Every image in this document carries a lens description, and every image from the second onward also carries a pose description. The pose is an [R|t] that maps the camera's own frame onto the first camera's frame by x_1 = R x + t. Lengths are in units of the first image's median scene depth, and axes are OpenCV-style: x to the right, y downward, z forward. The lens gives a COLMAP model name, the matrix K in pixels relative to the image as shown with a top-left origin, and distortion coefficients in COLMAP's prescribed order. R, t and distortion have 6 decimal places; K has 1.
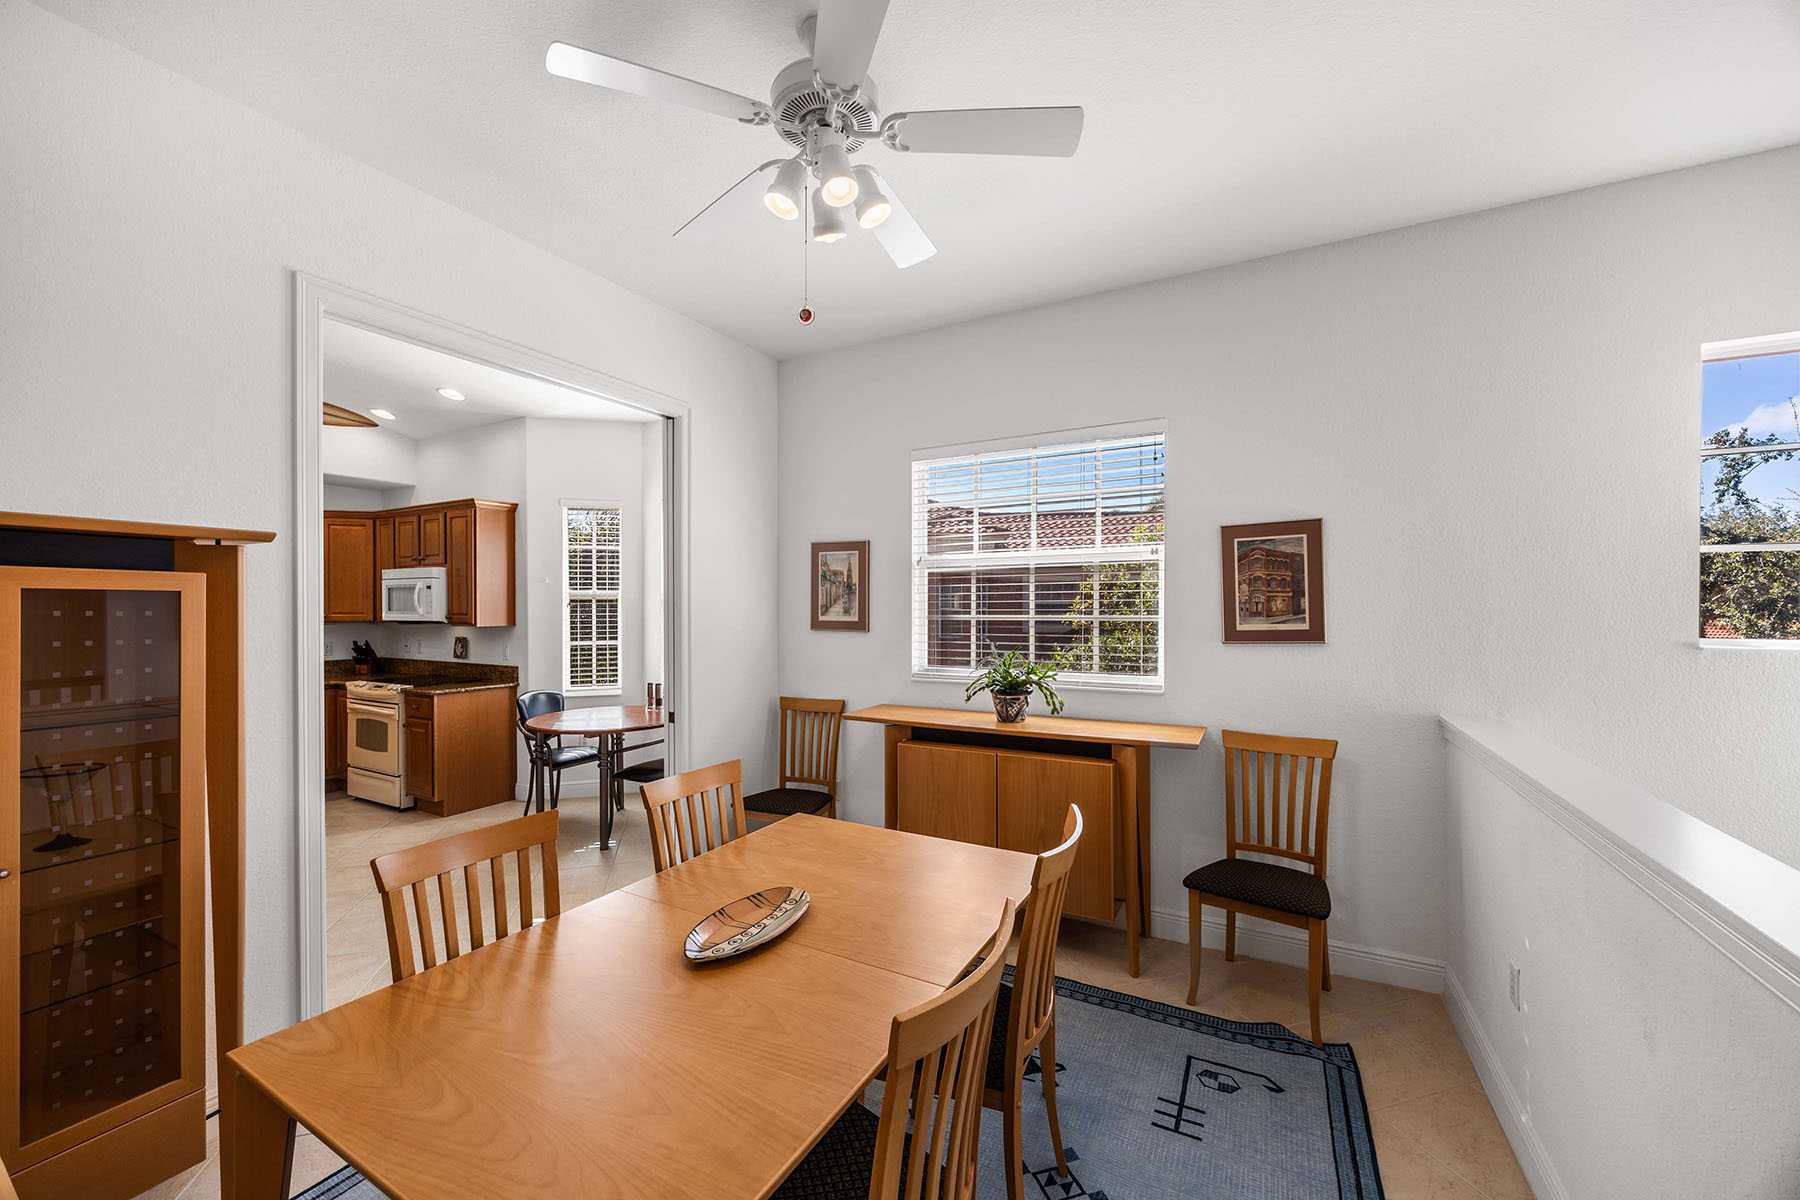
lens RADIAL K [[688.4, 0, 897.1], [0, 688.4, 605.8], [0, 0, 1]] dist [-0.002450, -0.000419]
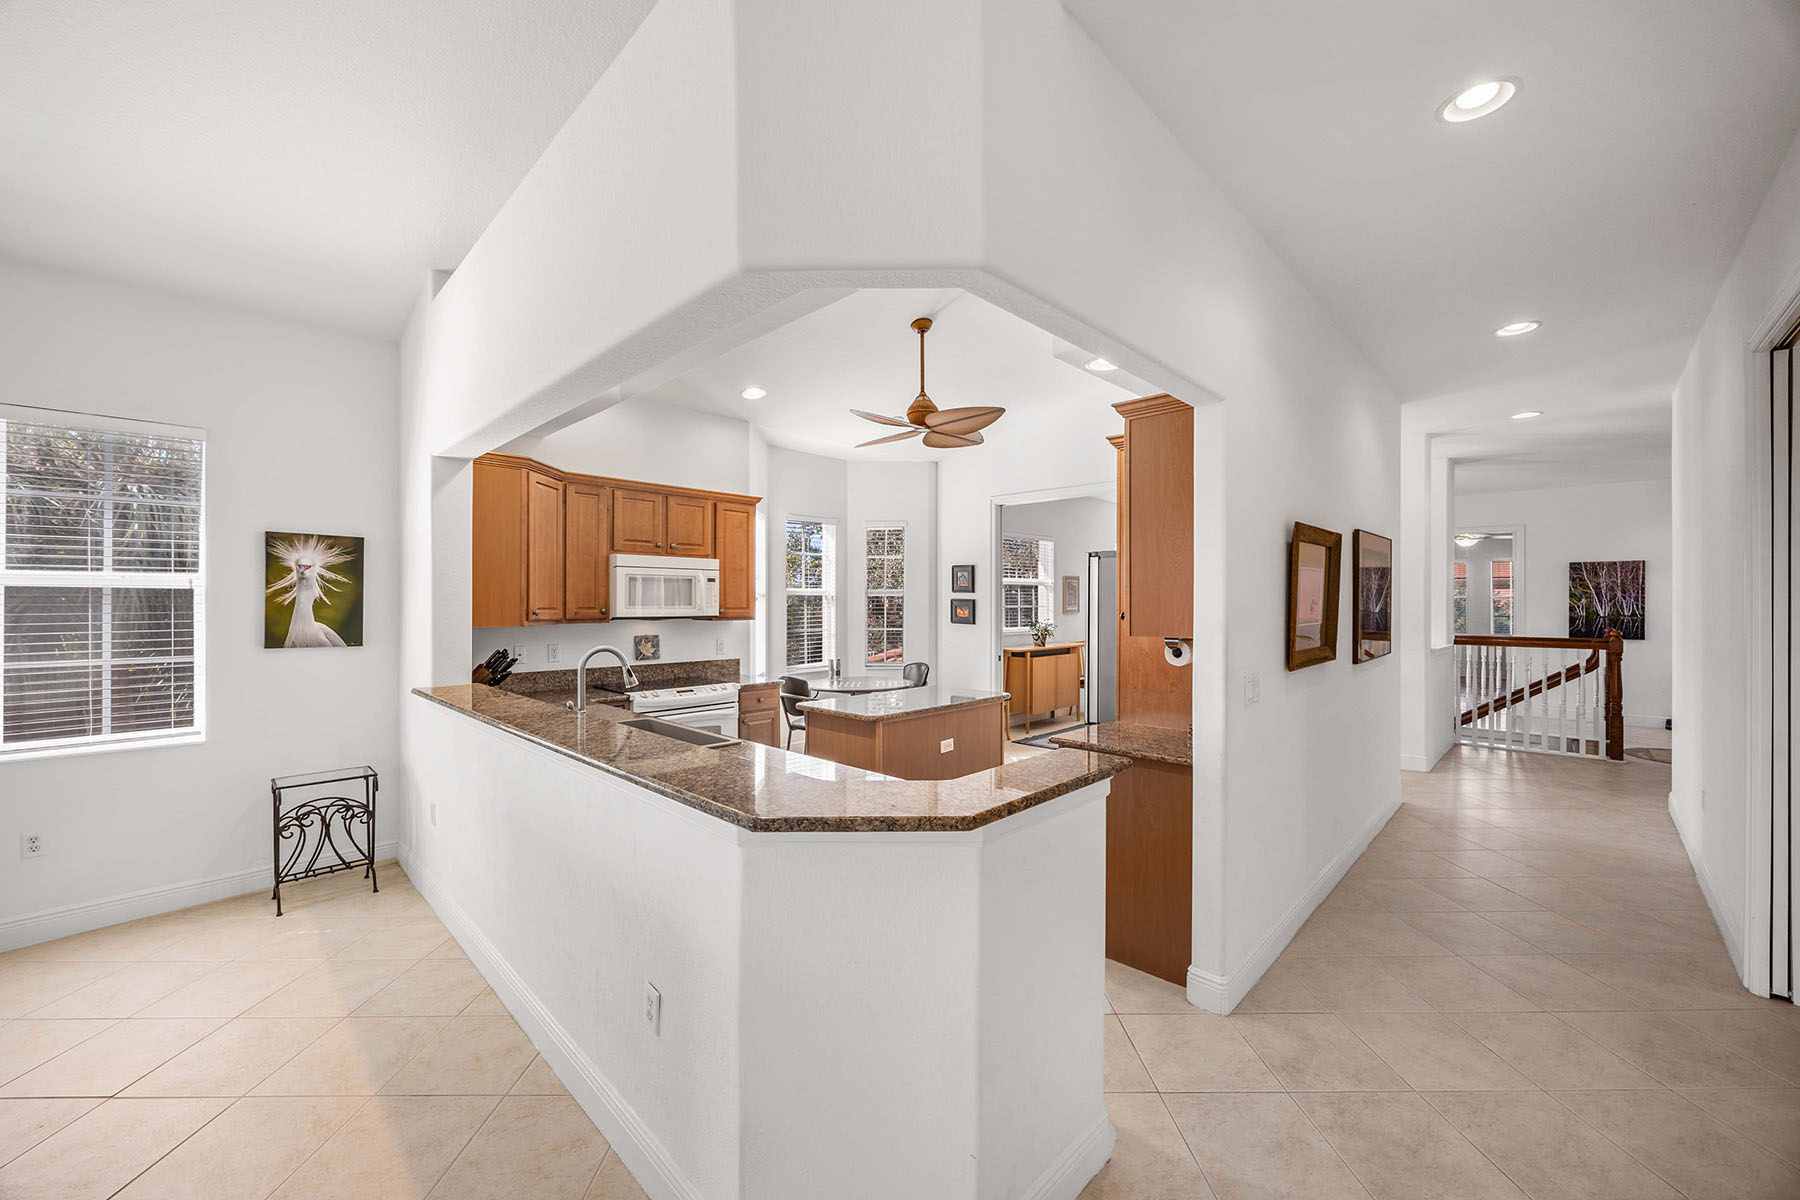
lens RADIAL K [[688.4, 0, 899.6], [0, 688.4, 599.9], [0, 0, 1]] dist [-0.002450, -0.000419]
pose [[0.268604, 0.008001, 0.963218, -2.098267], [0.000553, 0.999964, -0.008461, 0.012329], [-0.963251, 0.002805, 0.268590, 0.687008]]
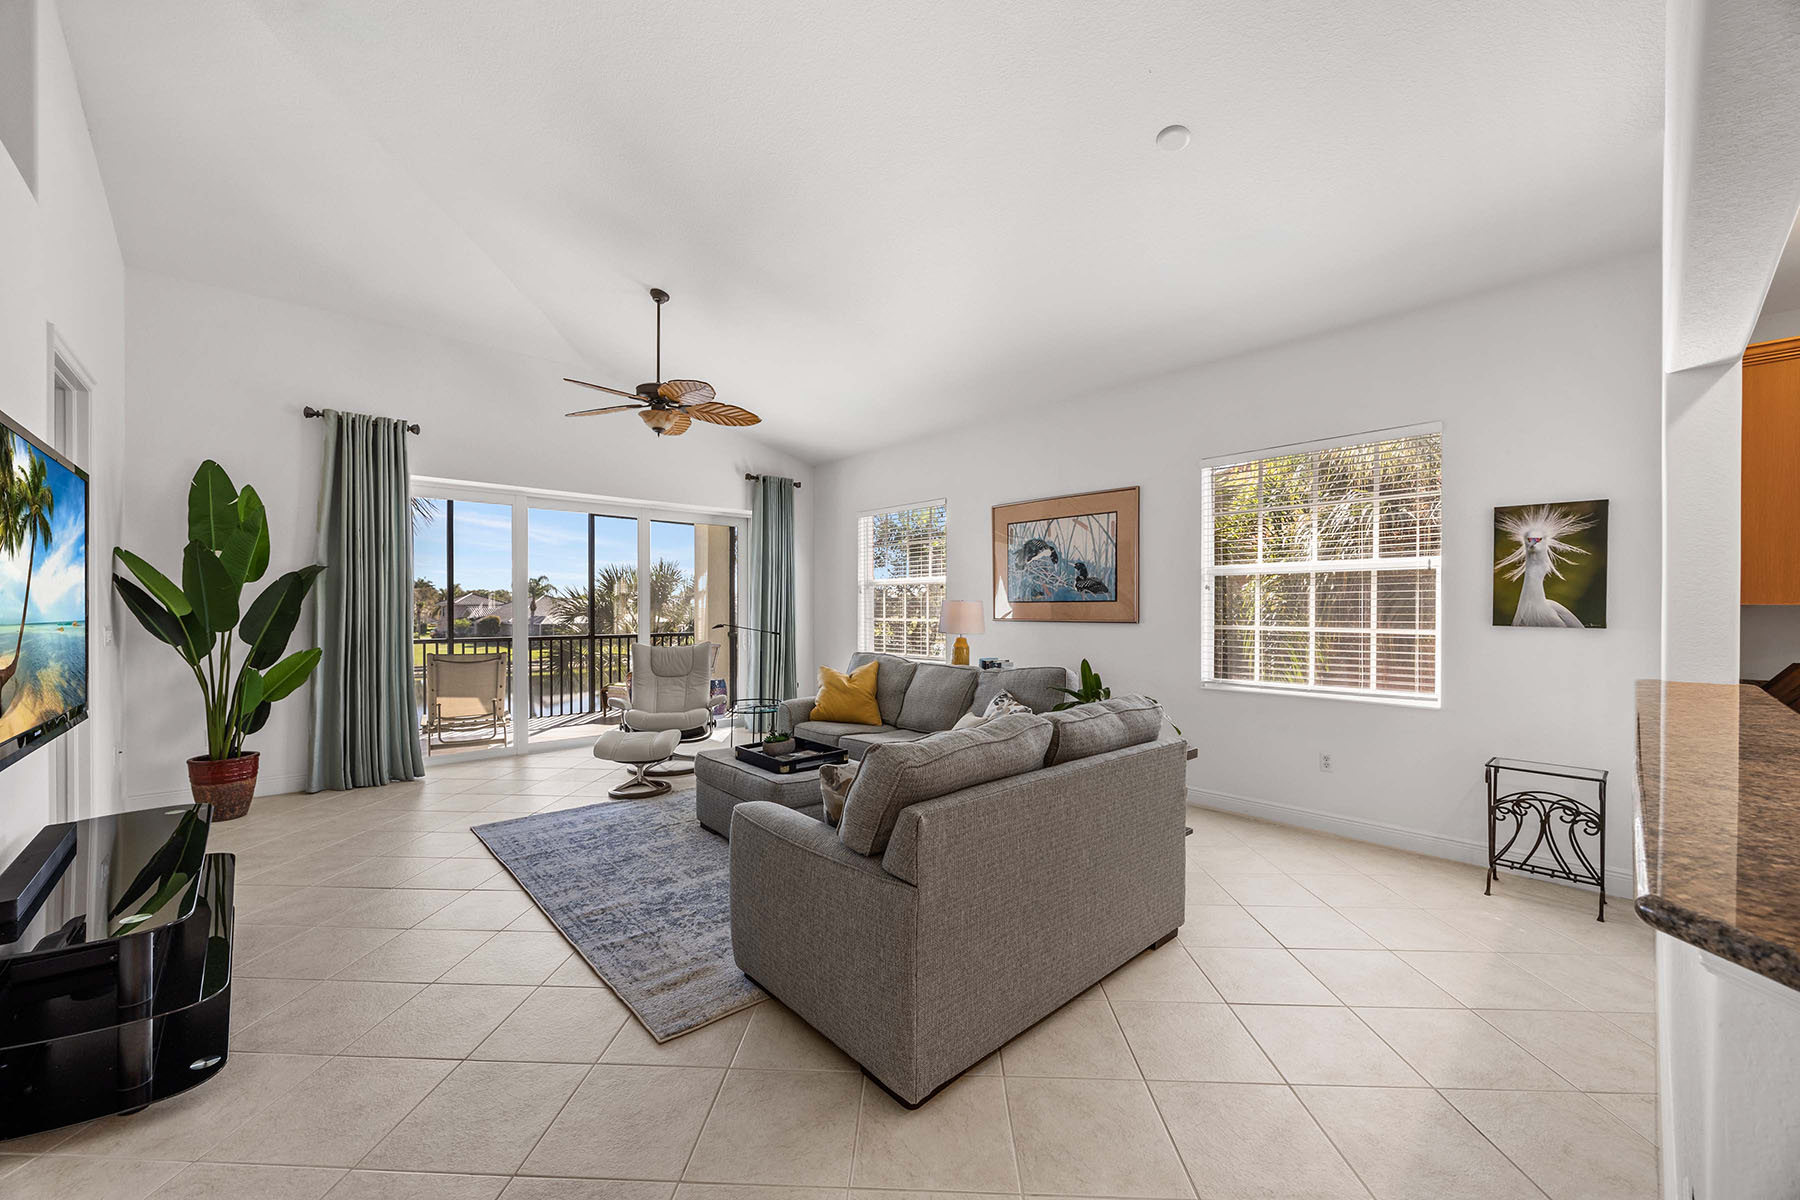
lens RADIAL K [[688.4, 0, 903.7], [0, 688.4, 609.6], [0, 0, 1]] dist [-0.002450, -0.000419]
pose [[0.947319, 0.007032, -0.320216, -1.889931], [-0.007661, 0.999970, -0.000706, 0.054832], [0.320201, 0.003122, 0.947344, 0.636070]]
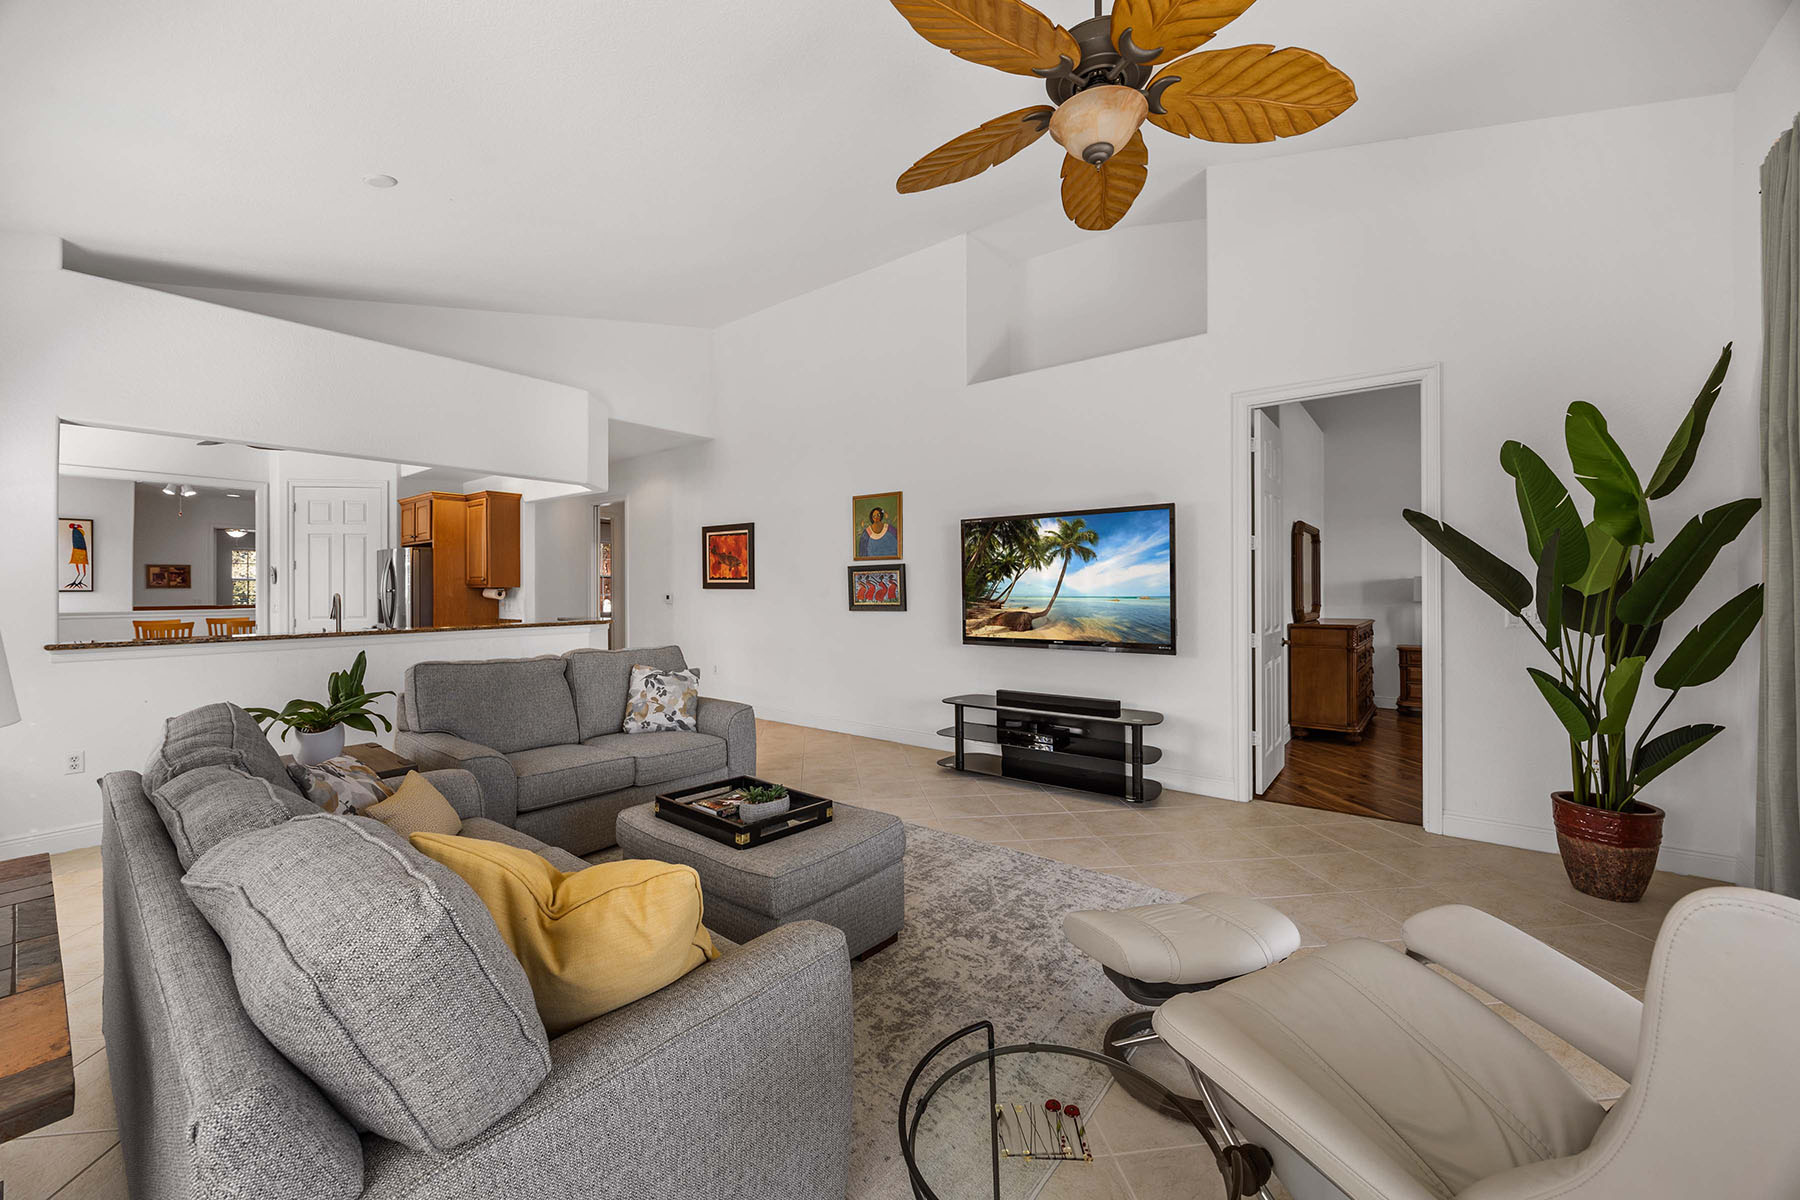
lens RADIAL K [[688.4, 0, 908.5], [0, 688.4, 585.4], [0, 0, 1]] dist [-0.002450, -0.000419]
pose [[-0.987792, 0.013049, 0.155232, -2.662595], [0.012747, 0.999914, -0.002940, 0.055765], [-0.155257, -0.000925, -0.987874, 2.233342]]
